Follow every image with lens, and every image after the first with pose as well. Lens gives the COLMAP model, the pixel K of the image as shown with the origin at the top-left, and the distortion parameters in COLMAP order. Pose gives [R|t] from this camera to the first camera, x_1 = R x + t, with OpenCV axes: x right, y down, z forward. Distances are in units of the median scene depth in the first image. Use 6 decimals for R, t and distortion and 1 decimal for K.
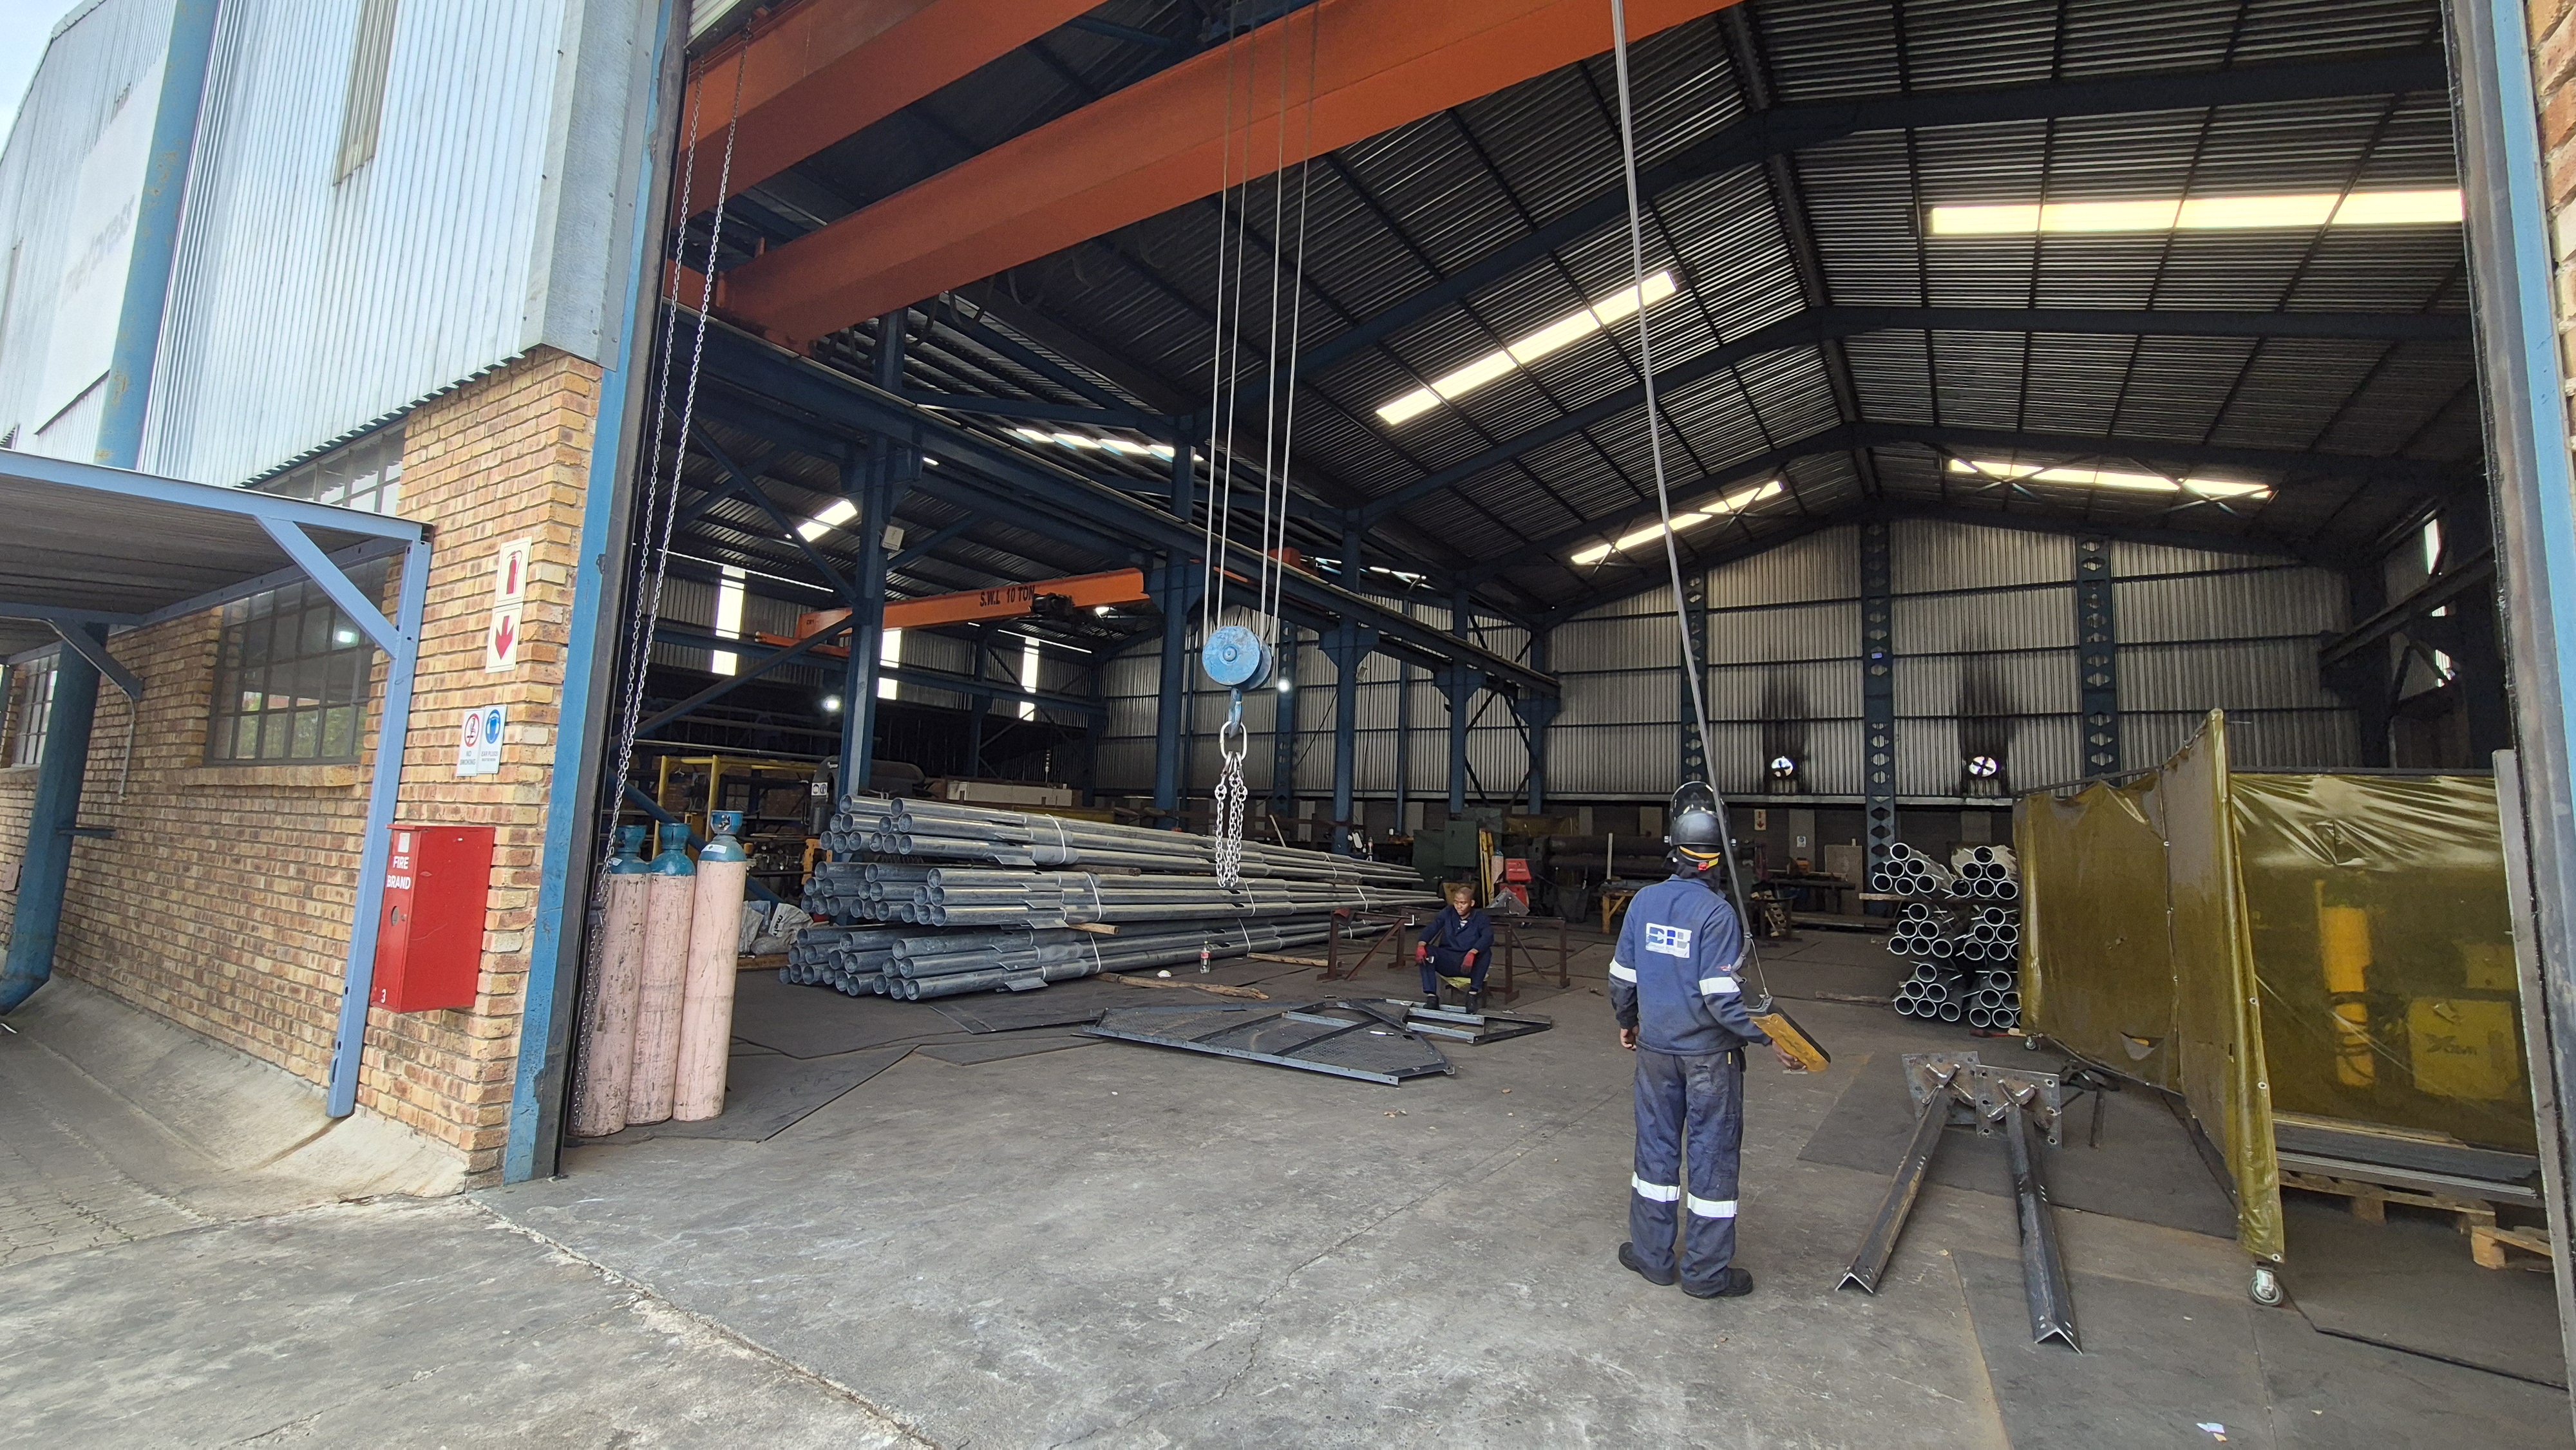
lens RADIAL K [[1061.8, 0, 1311.2], [0, 1061.8, 716.5], [0, 0, 1]] dist [-0.002932, 0.002381]
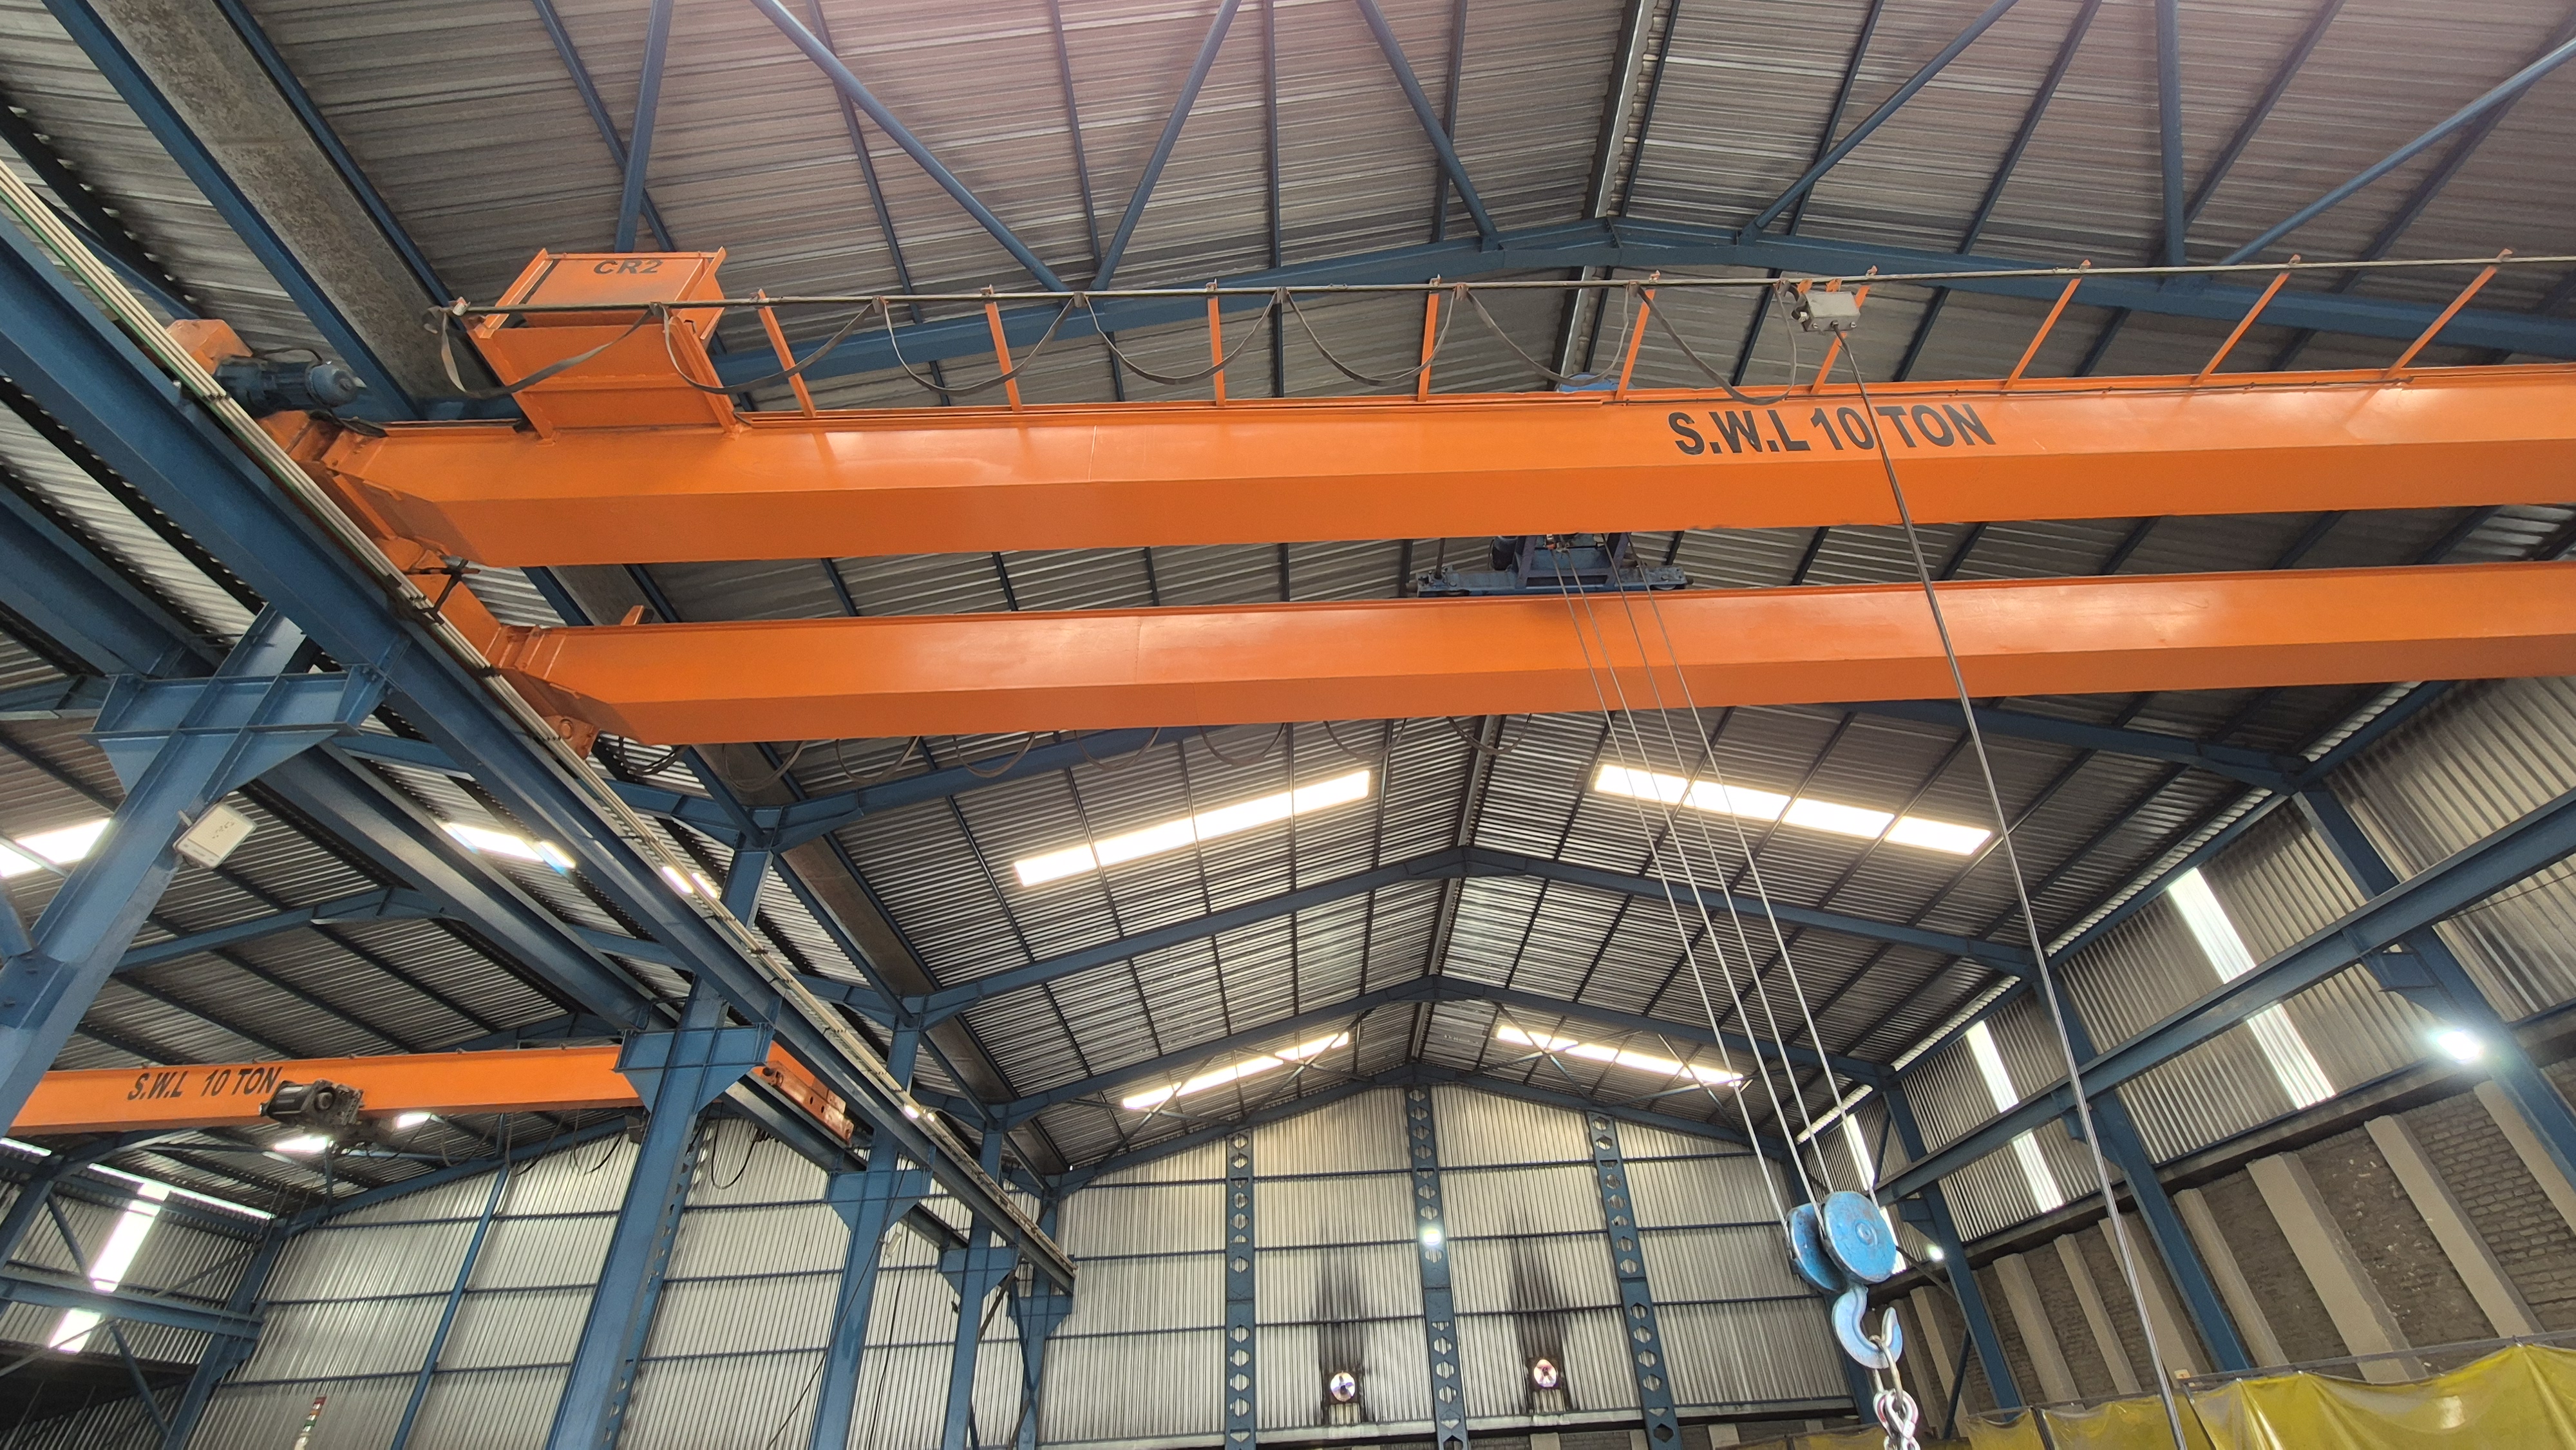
lens RADIAL K [[1061.8, 0, 1321.0], [0, 1061.8, 709.0], [0, 0, 1]] dist [-0.002932, 0.002381]
pose [[0.839093, 0.259744, 0.477971, -0.108184], [0.020022, 0.863300, -0.504293, 0.009151], [-0.543620, 0.432718, 0.719189, 0.190259]]
